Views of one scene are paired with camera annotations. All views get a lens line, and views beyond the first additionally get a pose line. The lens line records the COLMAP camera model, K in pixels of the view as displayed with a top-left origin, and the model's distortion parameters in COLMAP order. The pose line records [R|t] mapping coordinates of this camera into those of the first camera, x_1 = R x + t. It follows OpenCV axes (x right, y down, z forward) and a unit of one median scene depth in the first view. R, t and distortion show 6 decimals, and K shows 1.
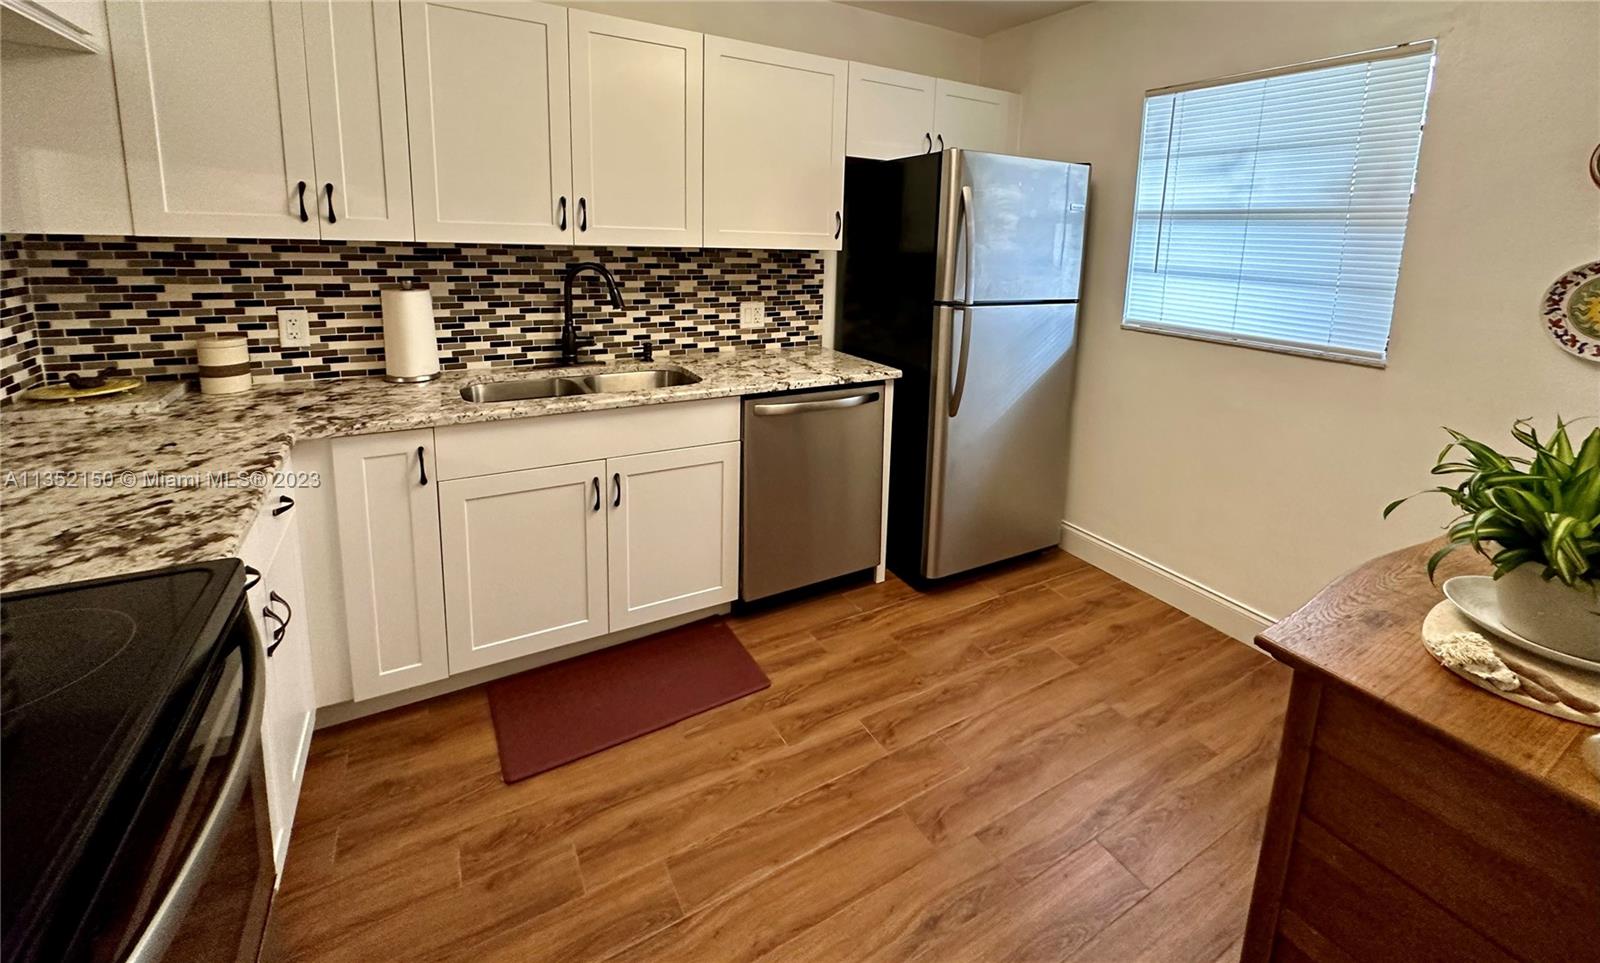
lens RADIAL K [[660.5, 0, 825.6], [0, 660.5, 342.7], [0, 0, 1]] dist [0.000623, 0.000247]
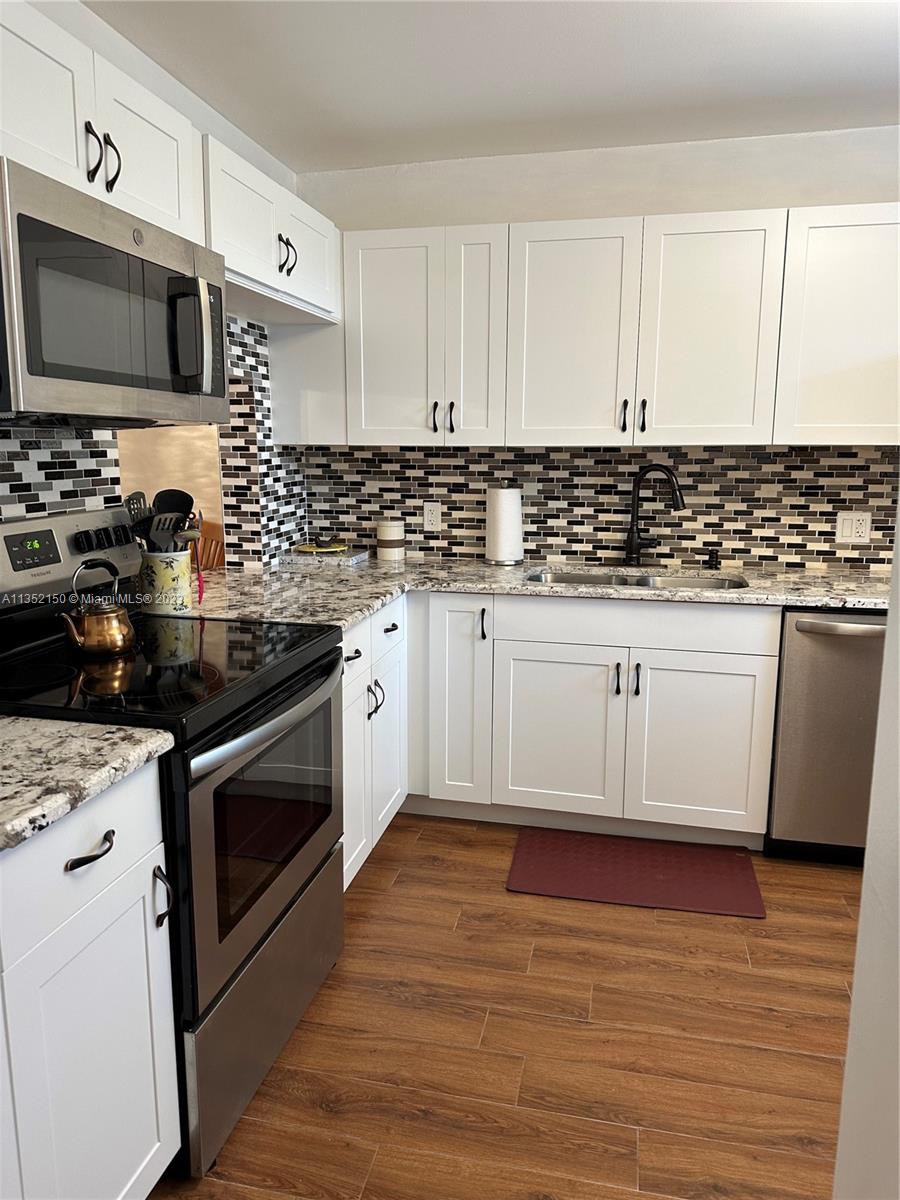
lens RADIAL K [[837.8, 0, 450.0], [0, 837.8, 600.0], [0, 0, 1]] dist [0.148268, -0.264674]
pose [[0.722685, 0.096213, -0.684448, 0.357420], [-0.089977, 0.994933, 0.044854, 0.062233], [0.685296, 0.029169, 0.727681, -0.170341]]
